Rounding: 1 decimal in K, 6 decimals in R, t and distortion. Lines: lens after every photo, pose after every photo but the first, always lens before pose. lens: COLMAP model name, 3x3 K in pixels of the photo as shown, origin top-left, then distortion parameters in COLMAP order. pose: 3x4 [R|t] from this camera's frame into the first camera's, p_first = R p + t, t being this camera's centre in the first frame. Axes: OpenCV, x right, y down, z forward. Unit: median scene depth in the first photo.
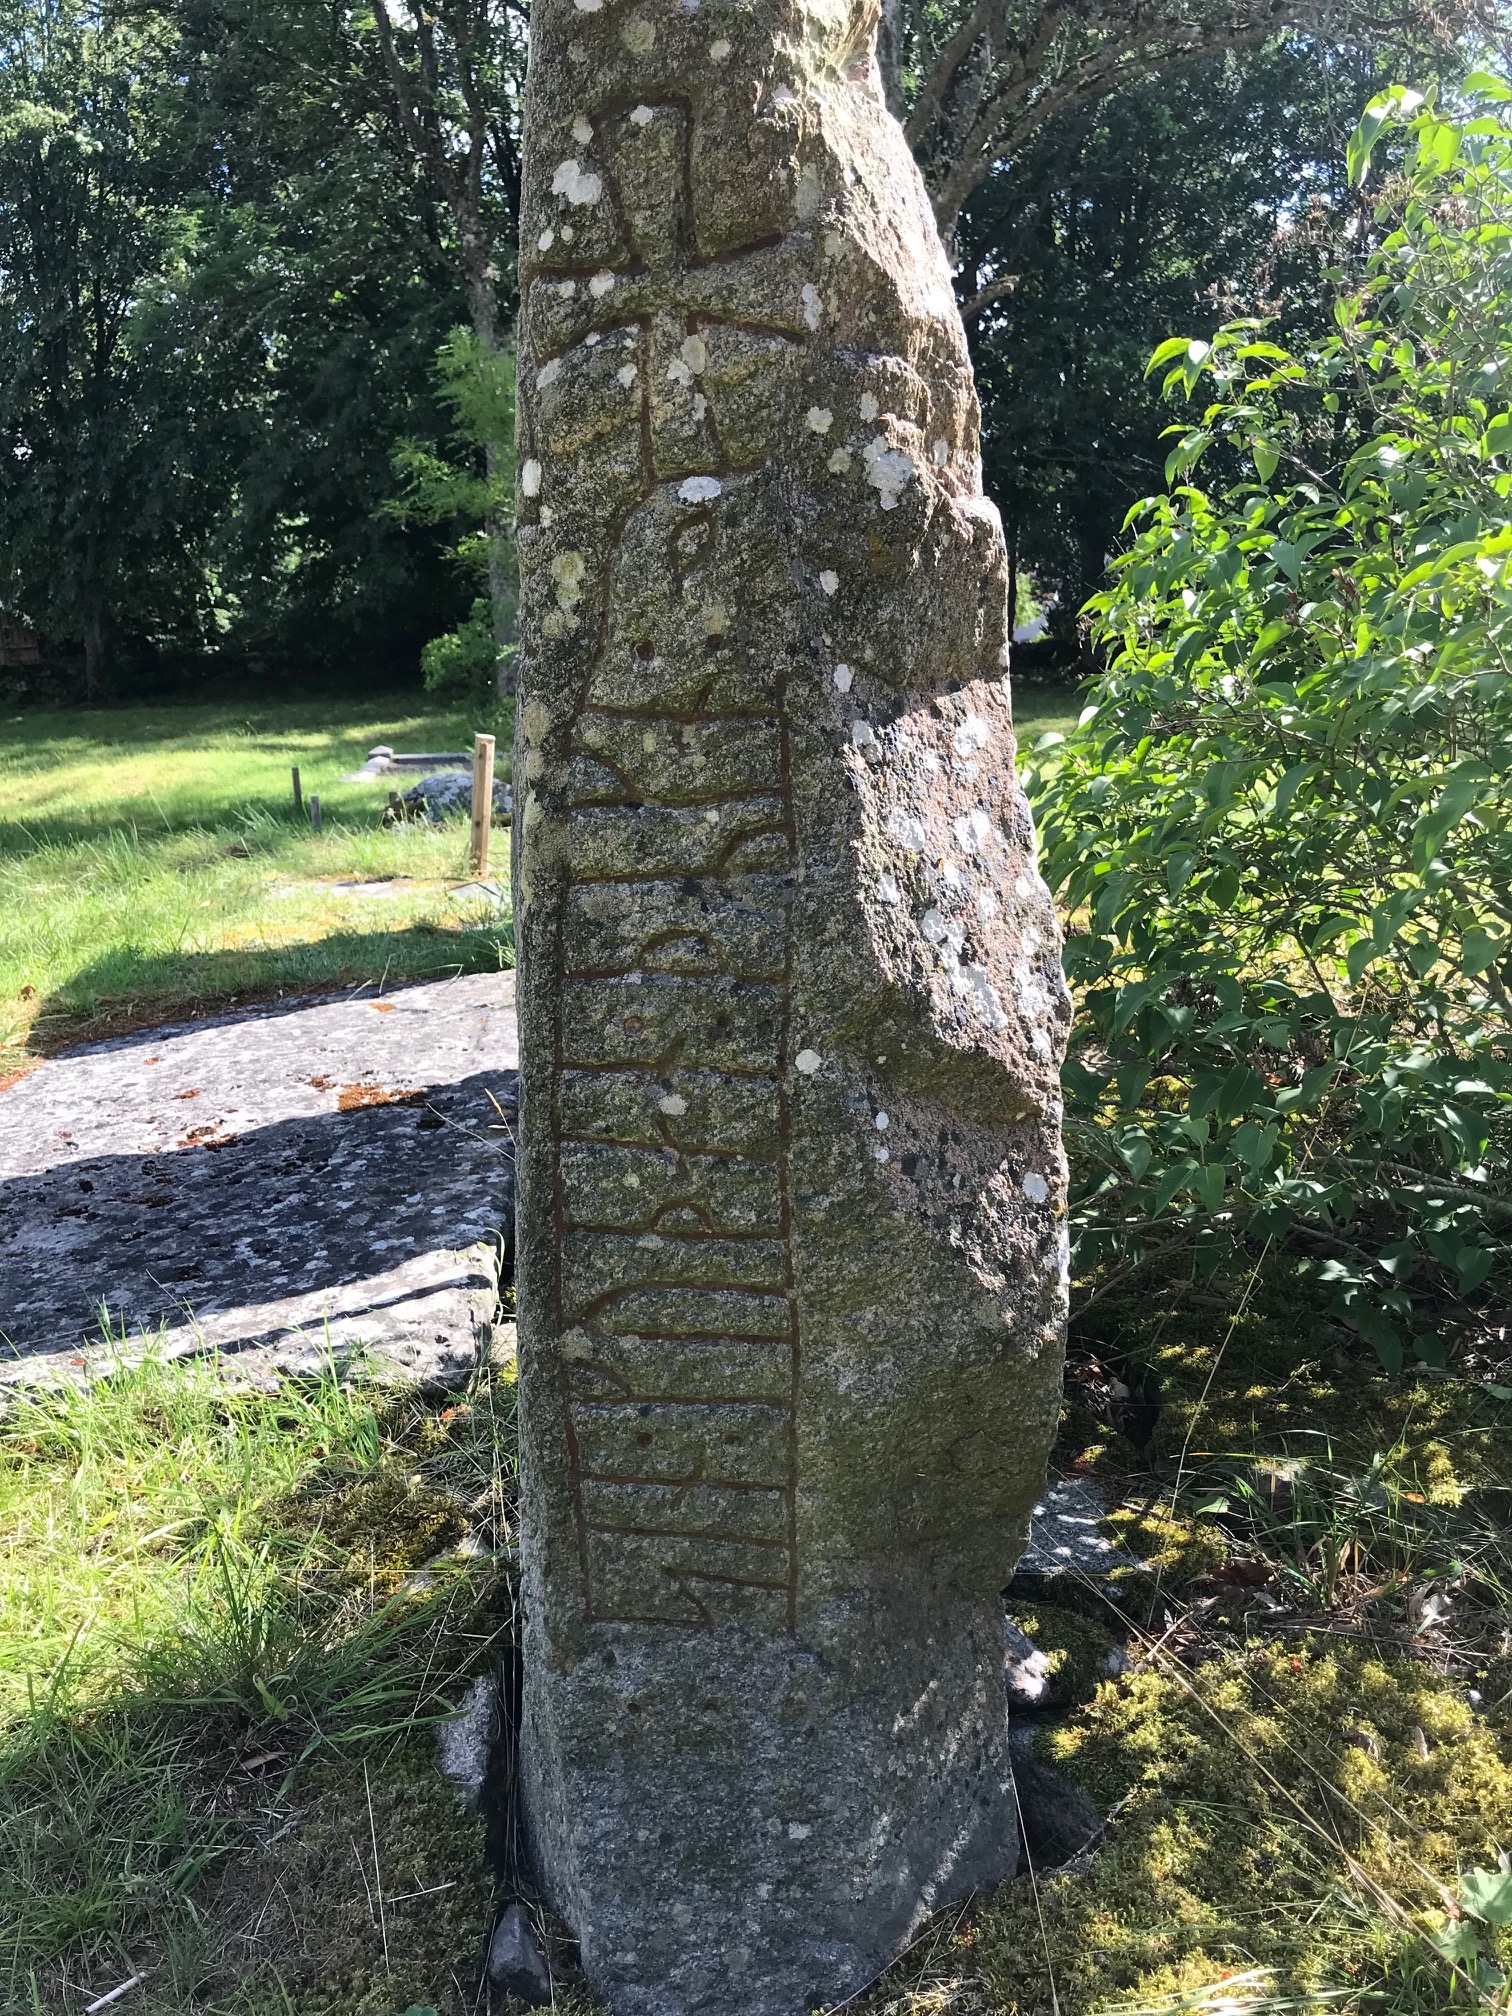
lens RADIAL K [[1680.7, 0, 756.0], [0, 1680.7, 1008.0], [0, 0, 1]] dist [-0.000593, -0.014006]
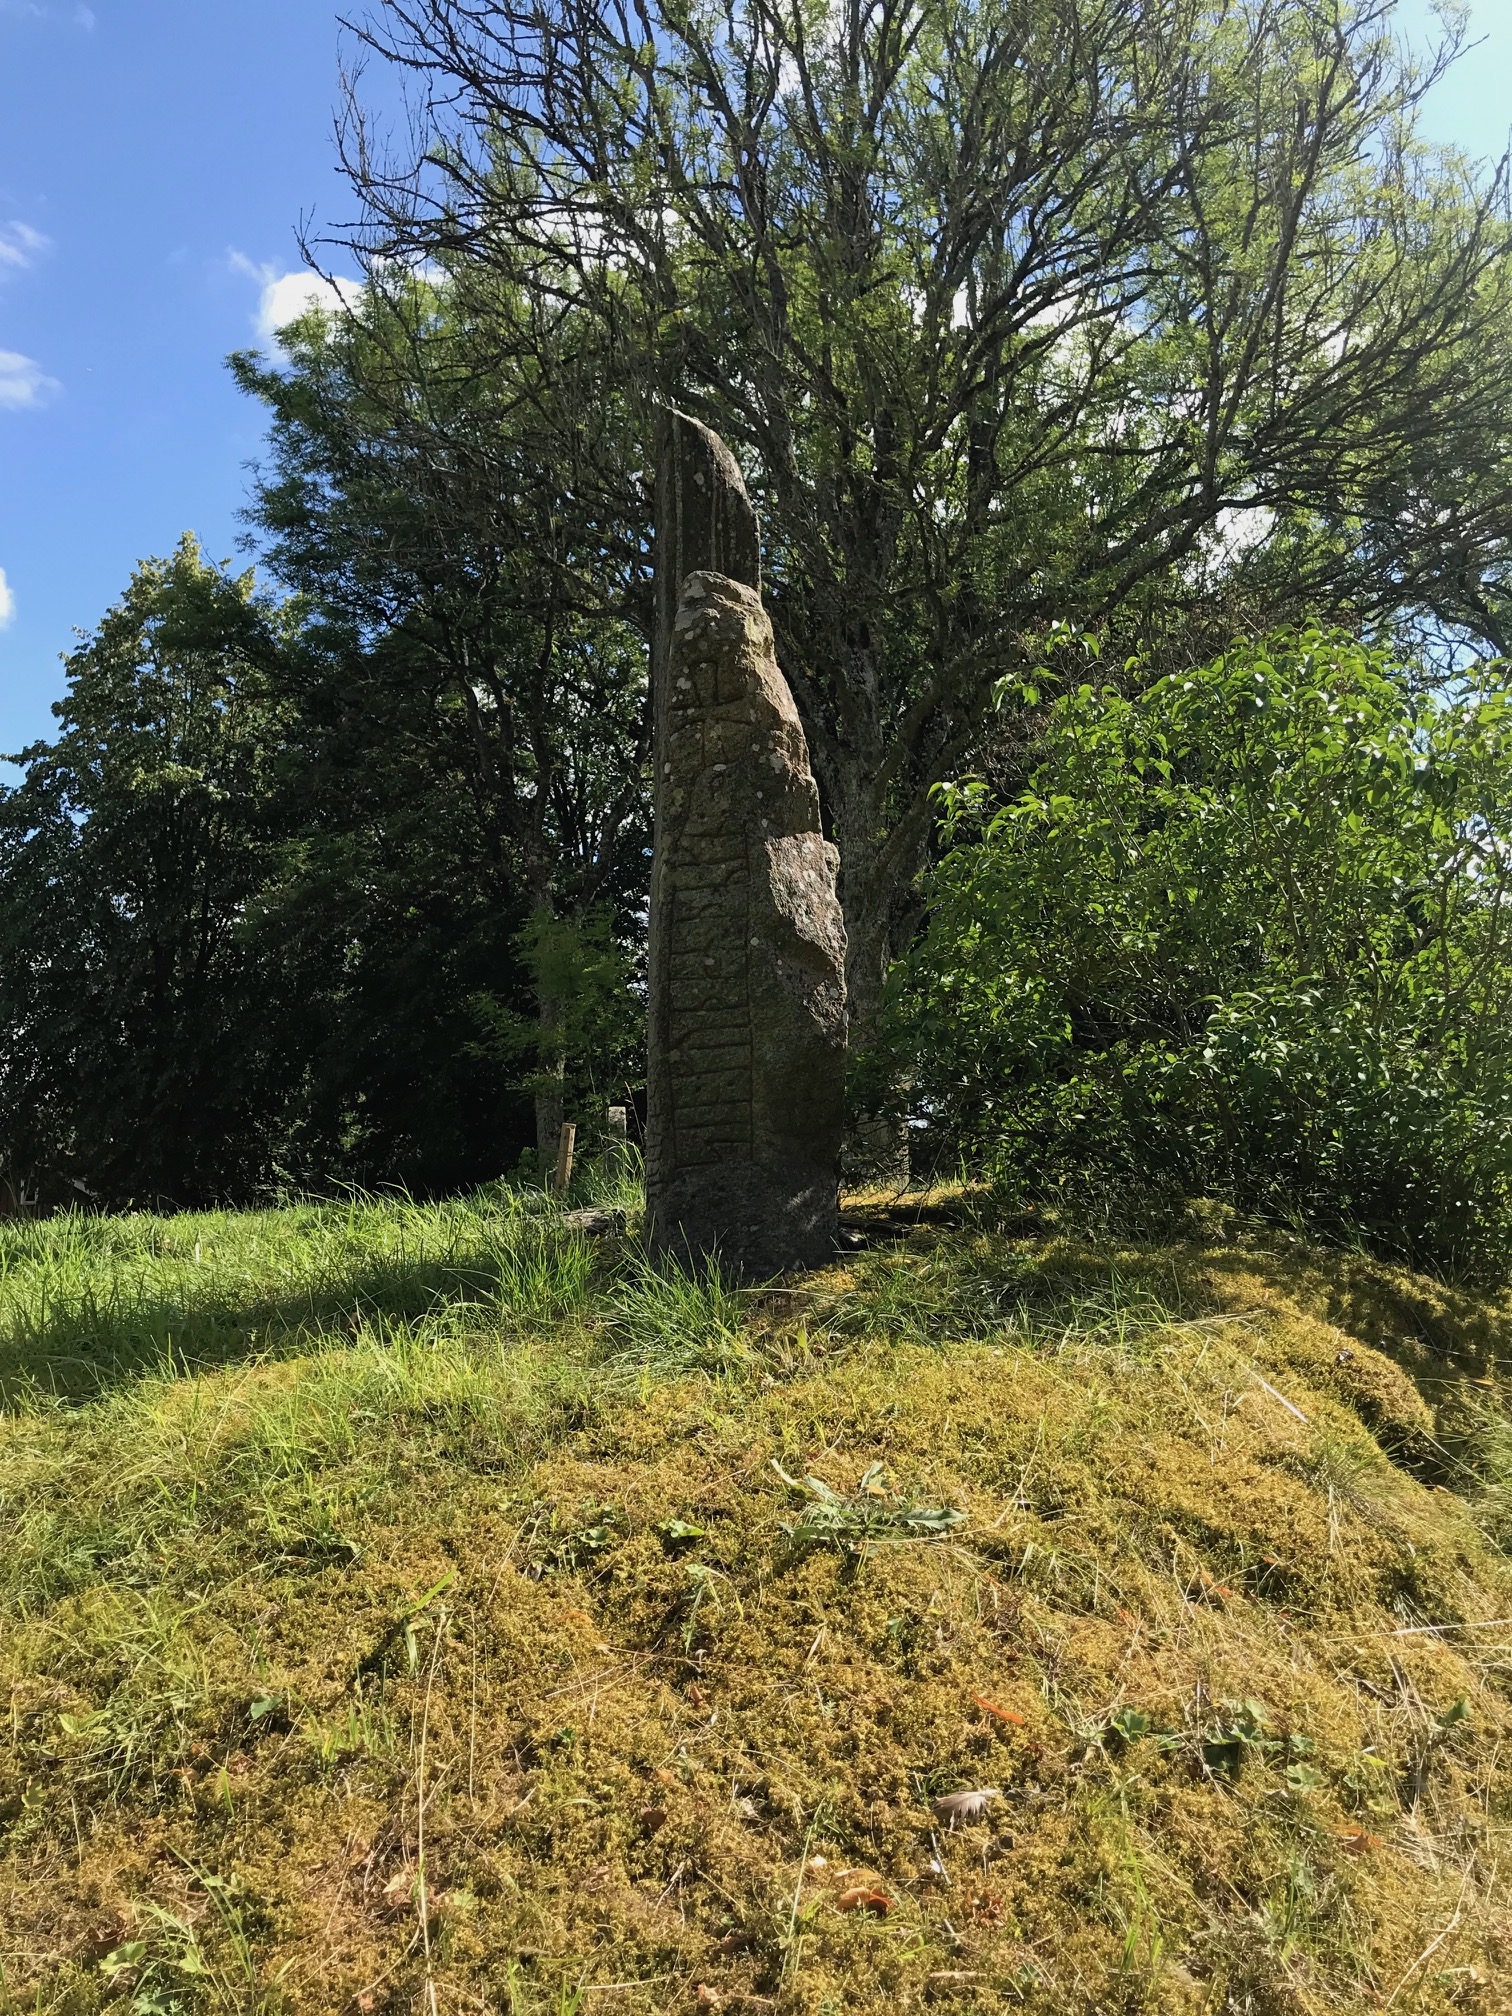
lens RADIAL K [[1680.7, 0, 756.0], [0, 1680.7, 1008.0], [0, 0, 1]] dist [-0.000593, -0.014006]
pose [[0.999901, -0.007725, -0.011783, 0.065064], [0.003153, 0.937764, -0.347259, 1.140823], [0.013732, 0.347188, 0.937695, -1.713610]]
